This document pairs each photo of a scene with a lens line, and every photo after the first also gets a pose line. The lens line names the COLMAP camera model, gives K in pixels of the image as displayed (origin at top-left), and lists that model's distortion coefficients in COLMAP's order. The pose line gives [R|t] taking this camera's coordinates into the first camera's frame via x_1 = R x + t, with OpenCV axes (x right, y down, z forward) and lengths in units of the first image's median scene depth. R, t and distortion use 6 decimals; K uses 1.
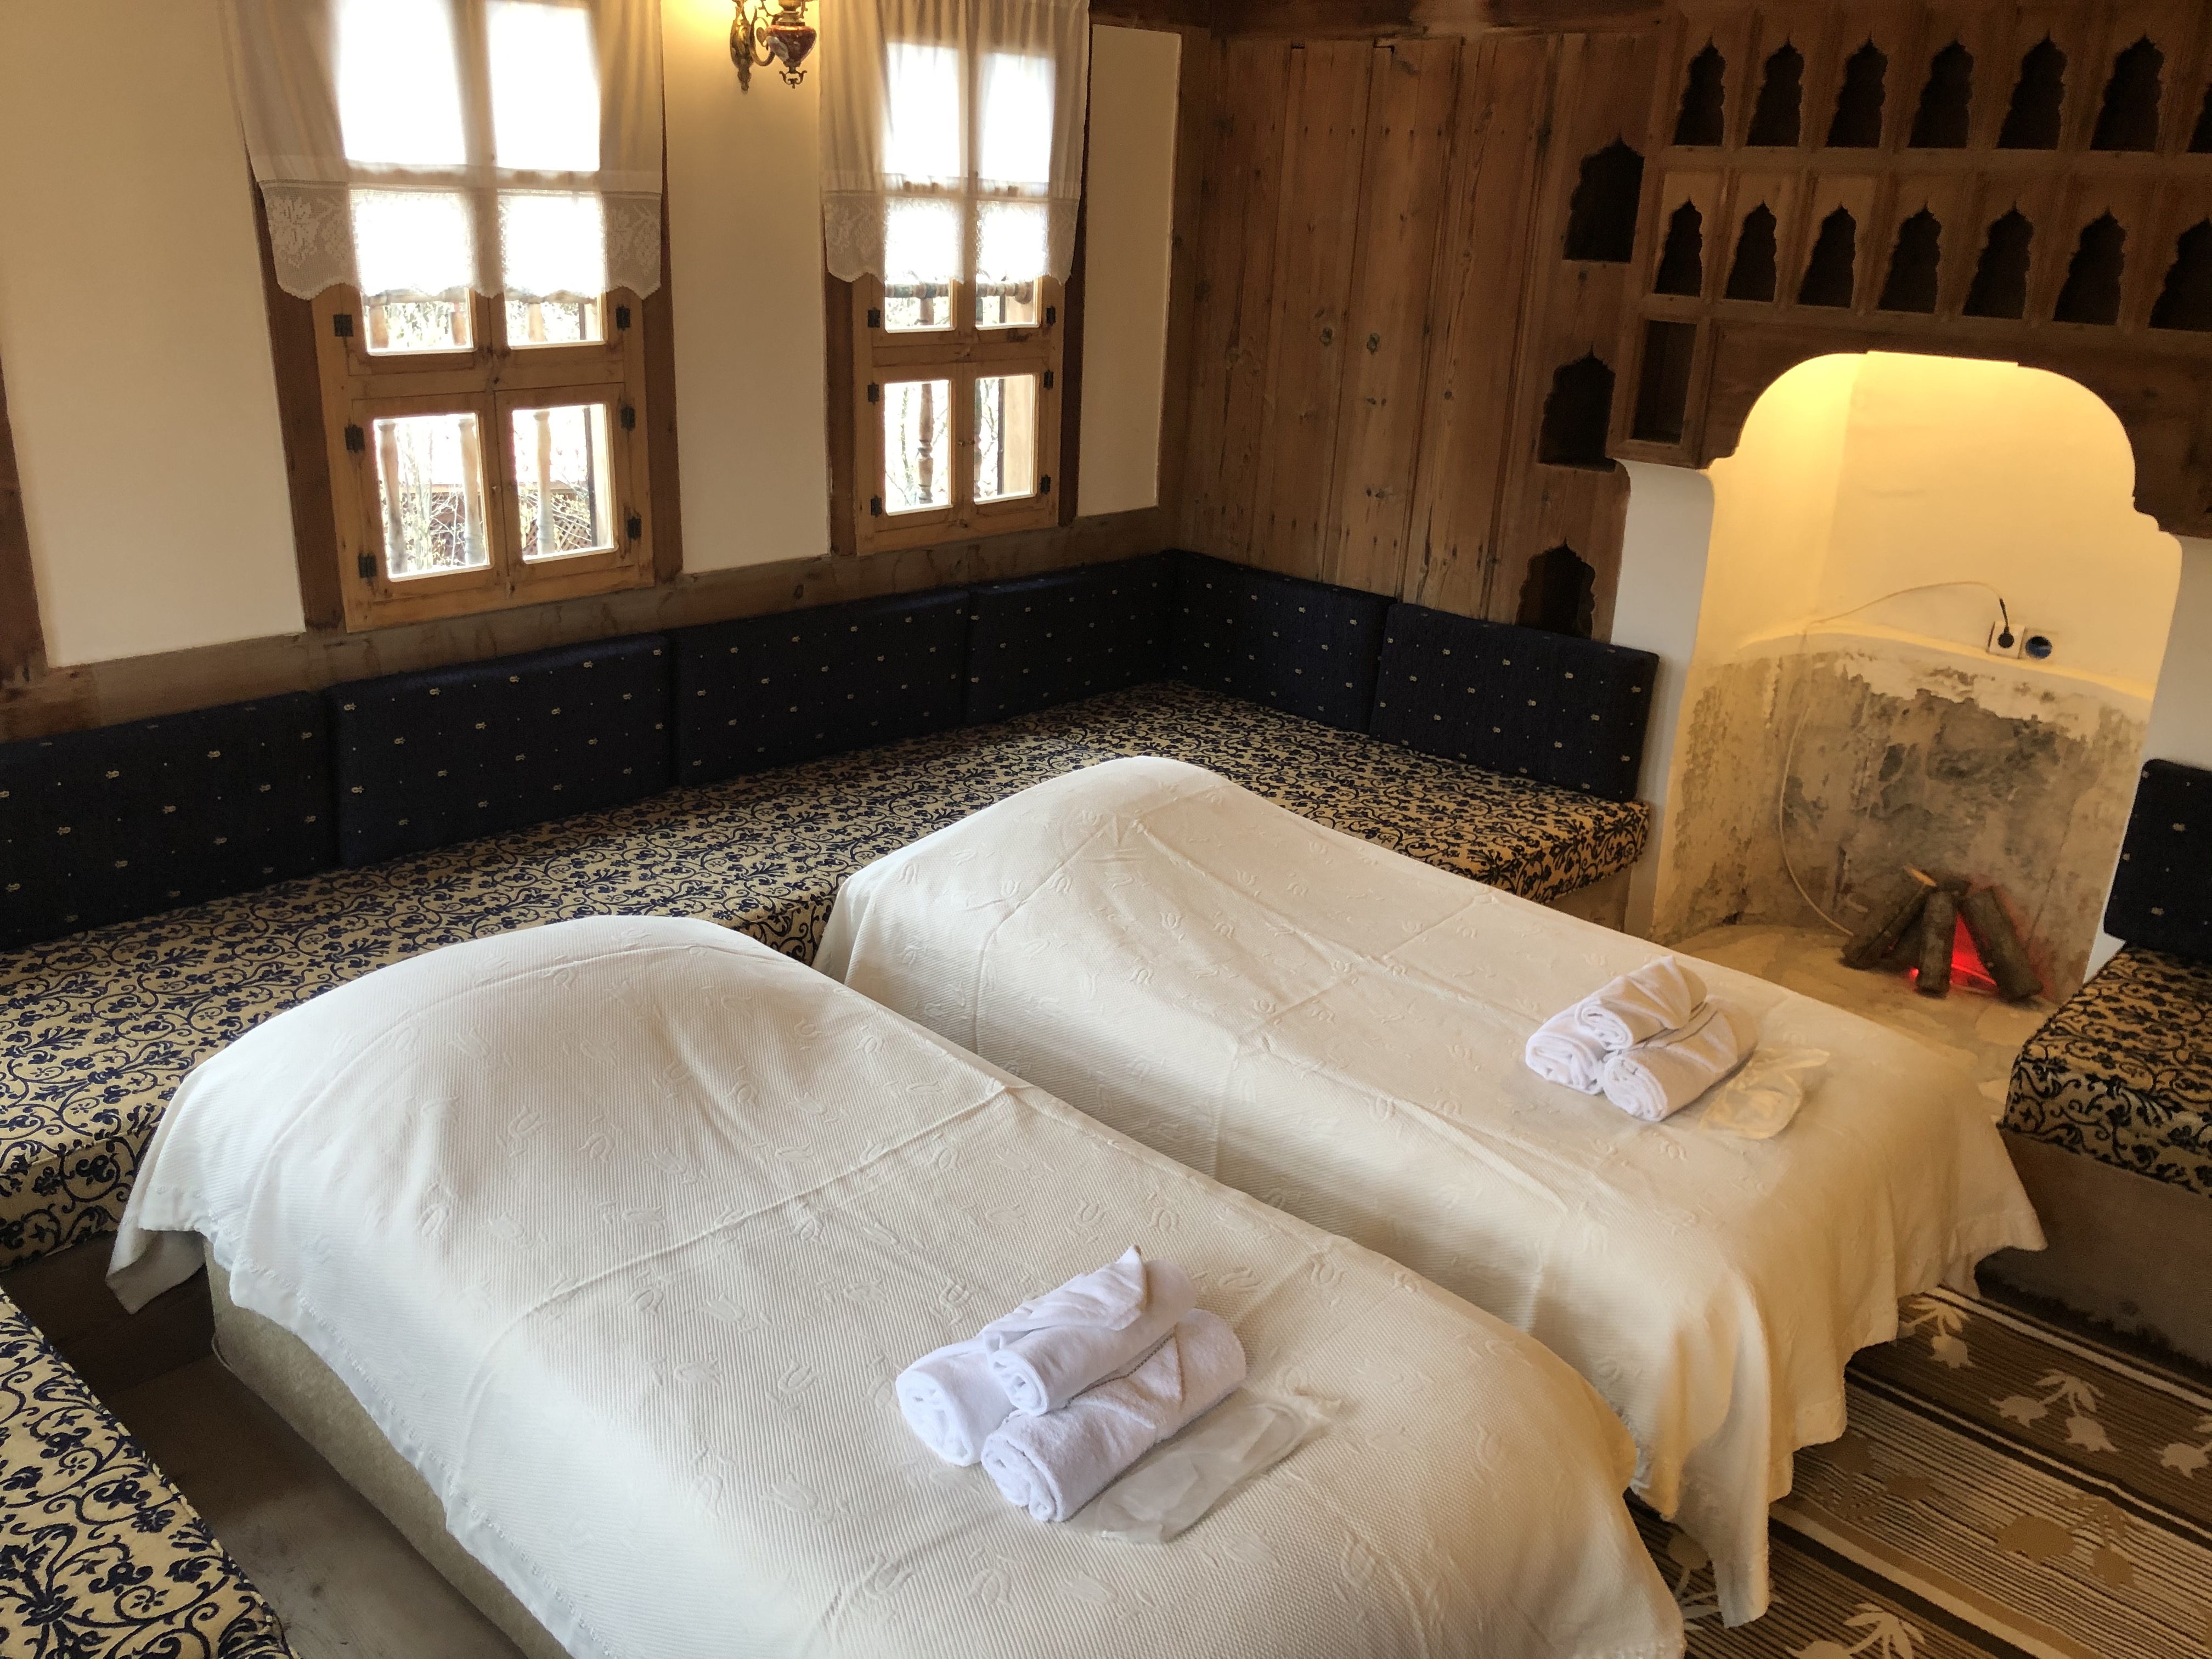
lens RADIAL K [[1787.0, 0, 1109.6], [0, 1787.0, 820.2], [0, 0, 1]] dist [0.013210, -0.017936]
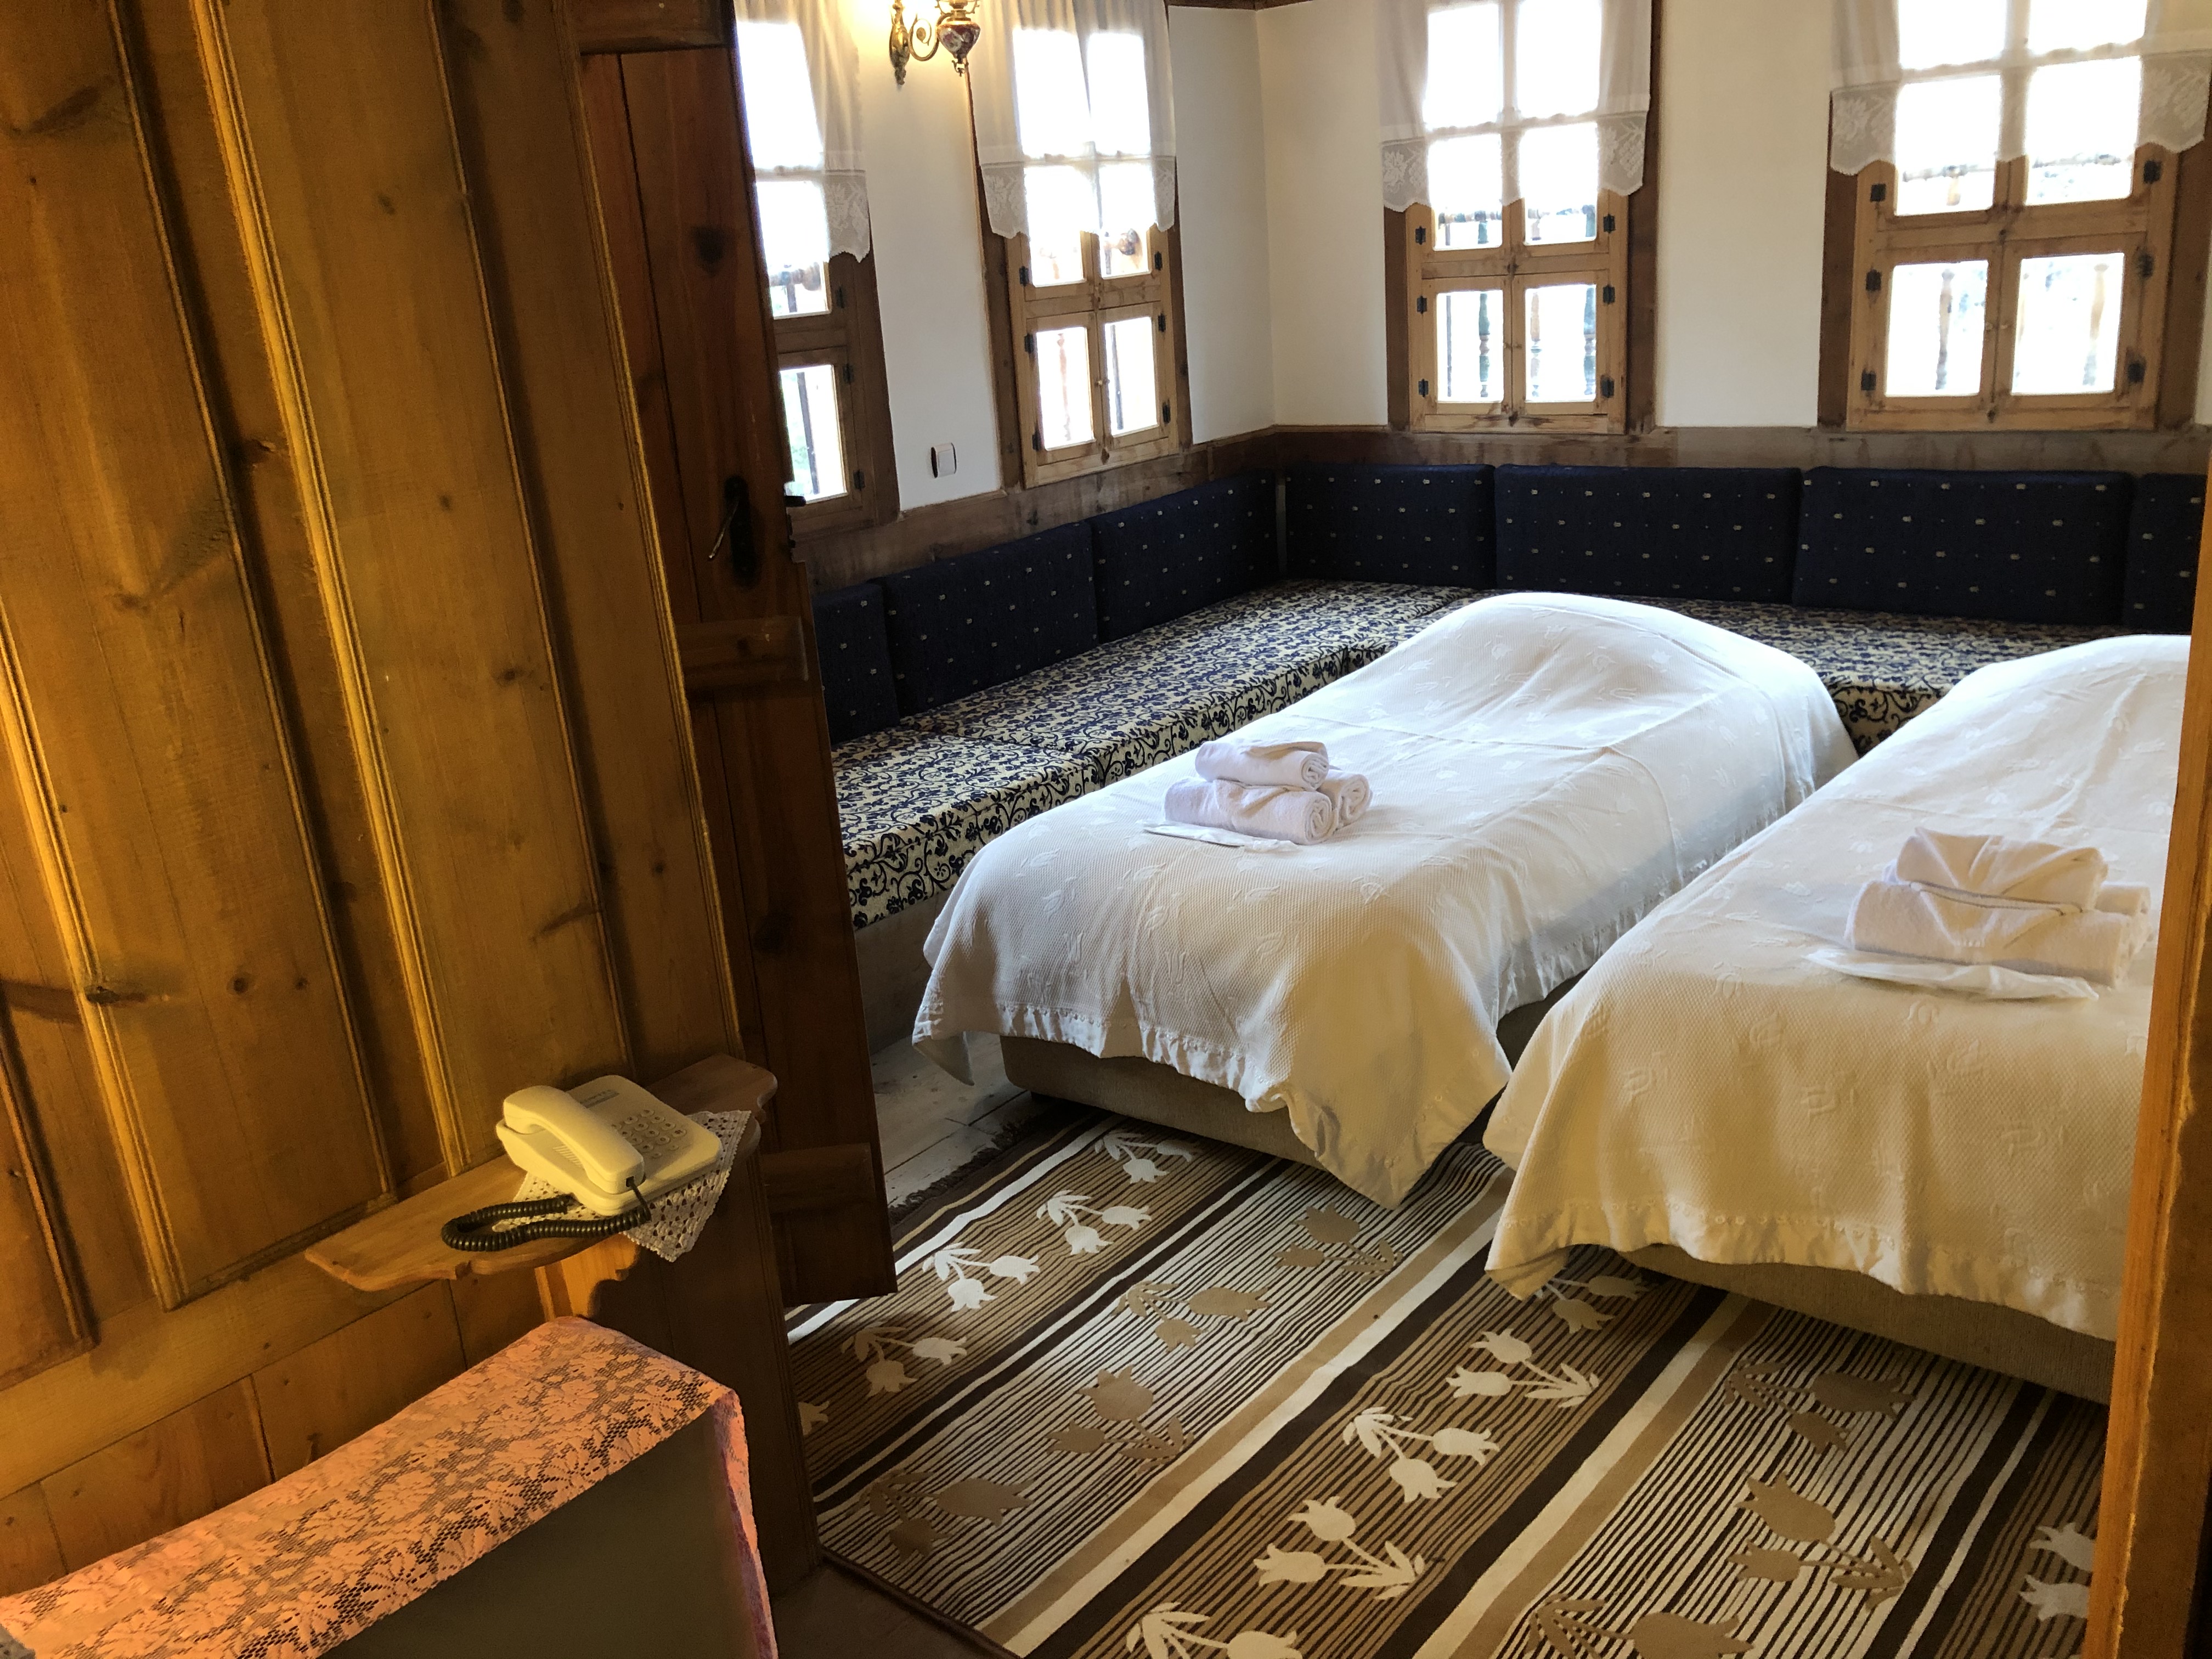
lens RADIAL K [[1787.0, 0, 1109.6], [0, 1787.0, 820.2], [0, 0, 1]] dist [0.013210, -0.017936]
pose [[0.057251, 0.265581, -0.962387, 0.760213], [-0.257563, 0.935266, 0.242774, -0.014277], [0.964564, 0.233977, 0.121949, 0.322991]]
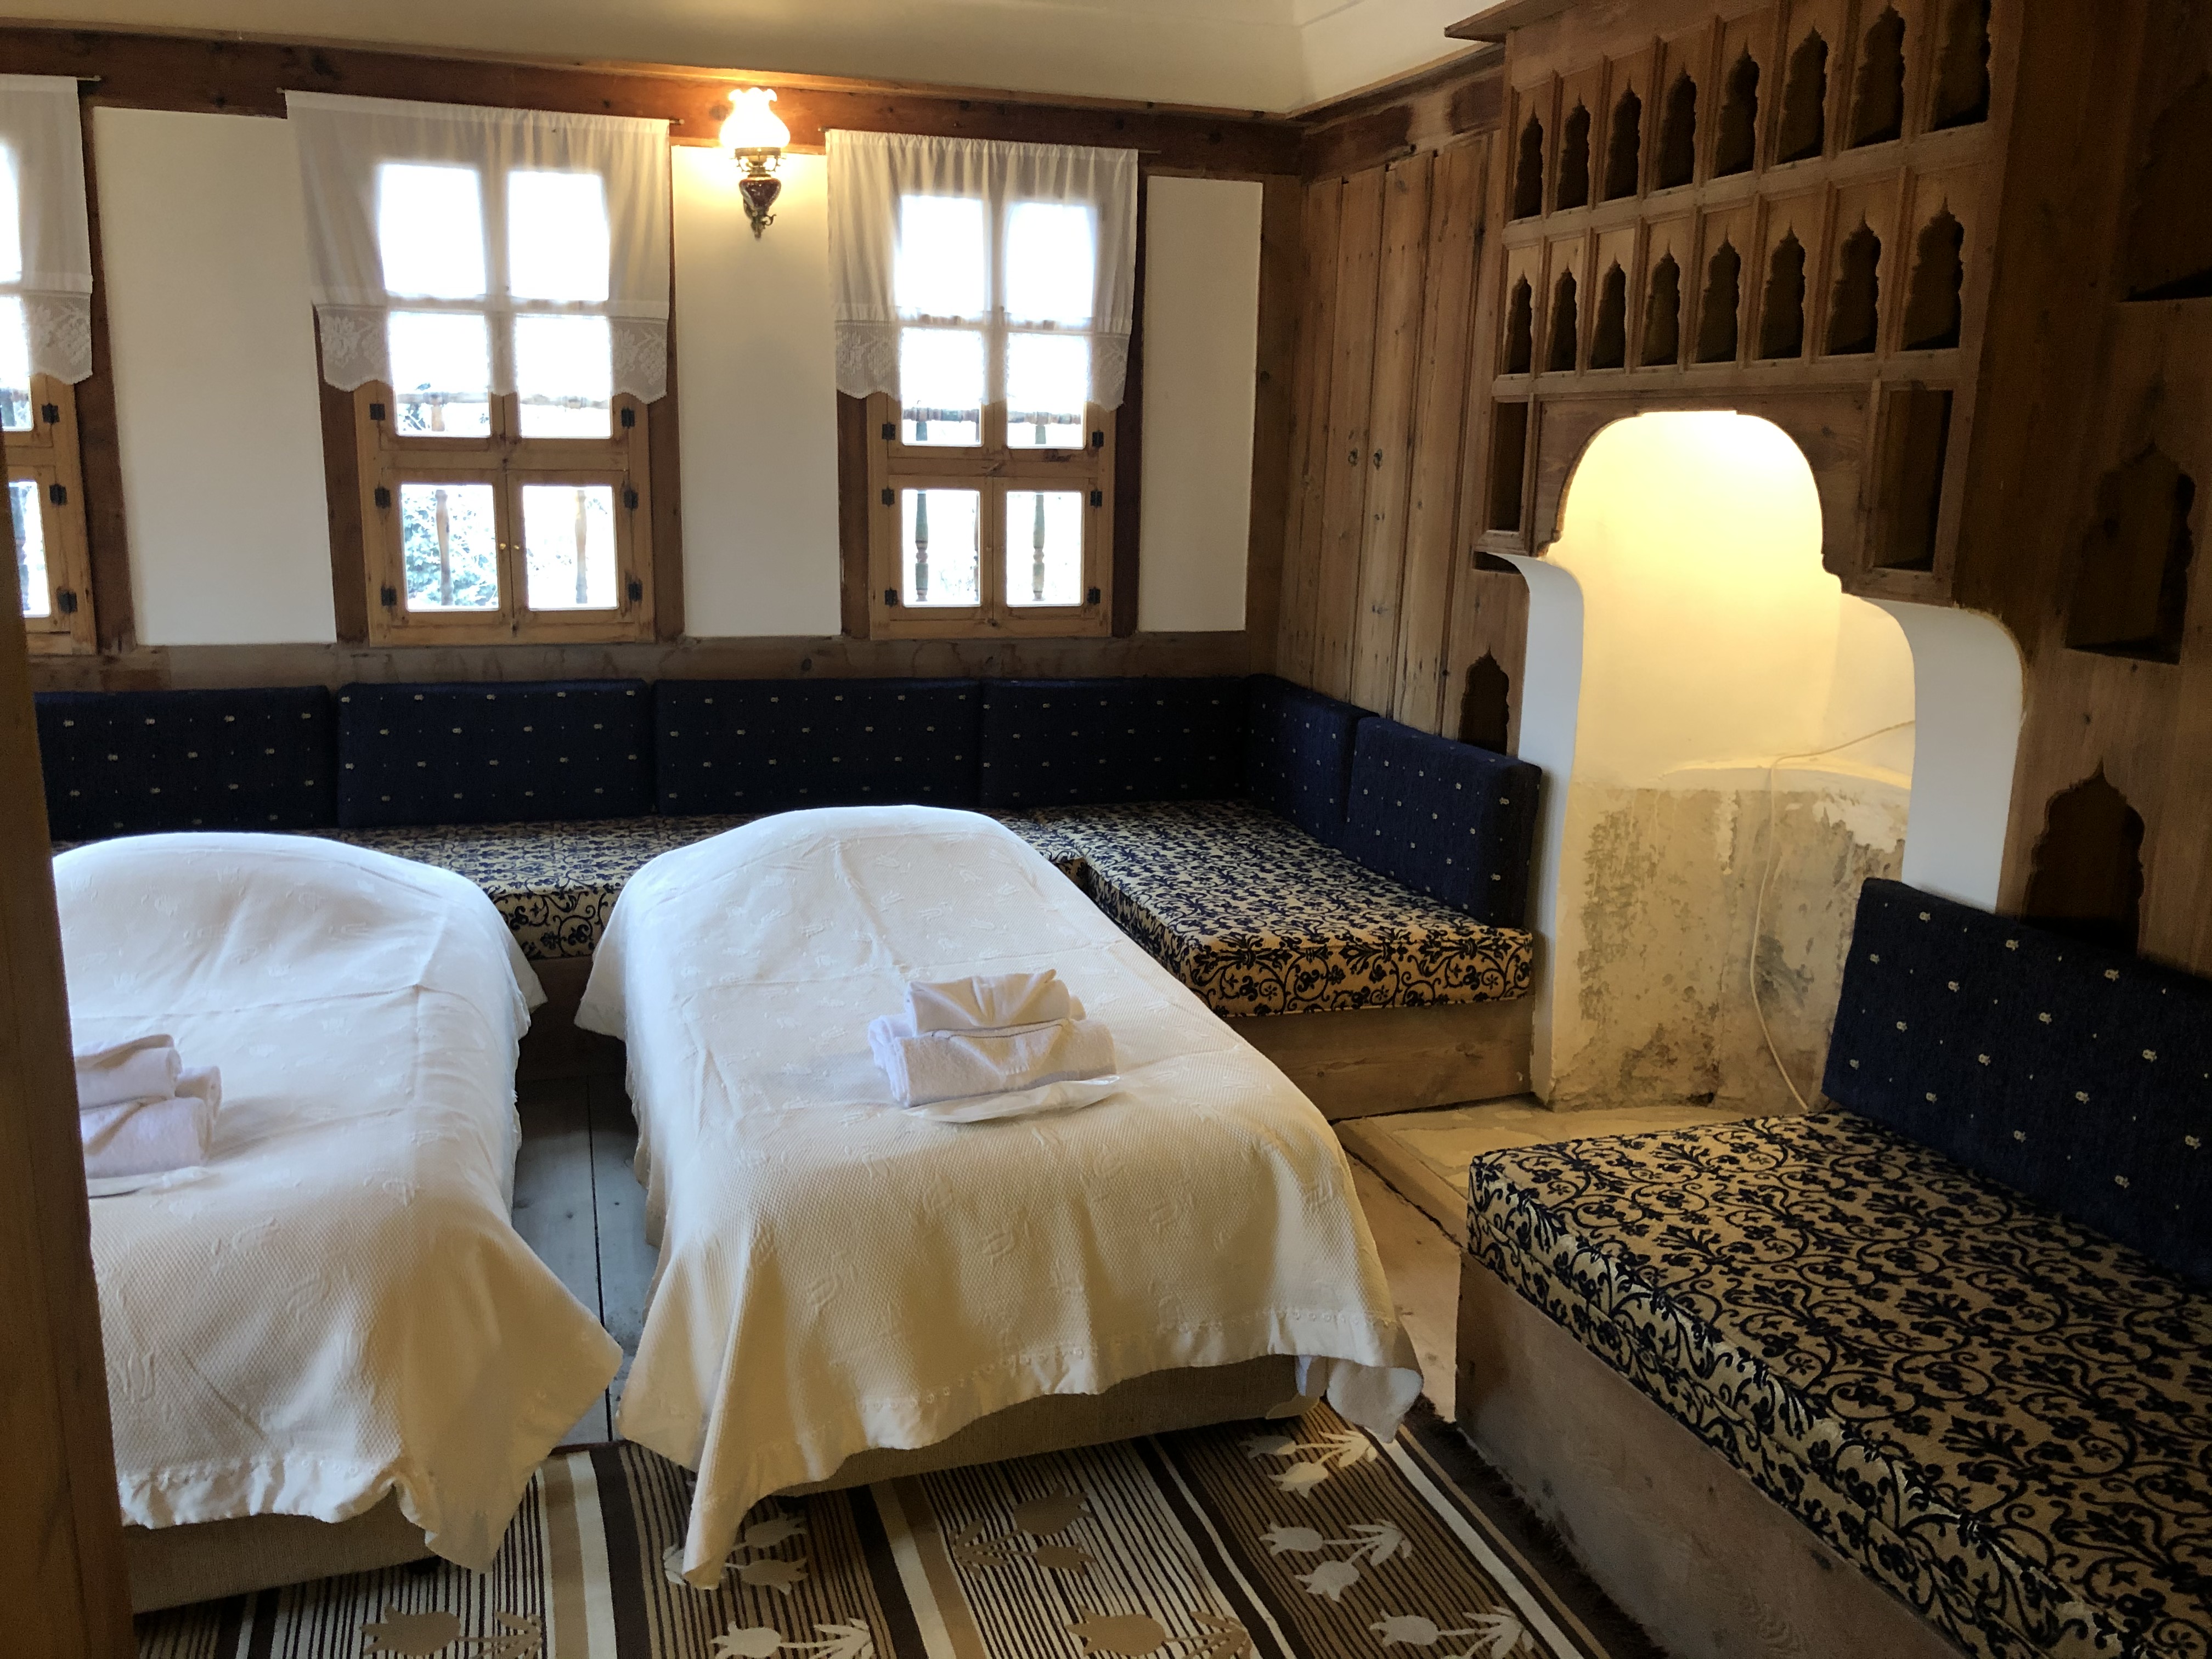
lens RADIAL K [[1783.0, 0, 1090.2], [0, 1783.0, 818.8], [0, 0, 1]] dist [0.017977, -0.010508]
pose [[0.879795, 0.080840, -0.468428, 0.547272], [-0.148460, 0.982869, -0.109216, 0.068493], [0.451575, 0.165631, 0.876725, 0.106993]]
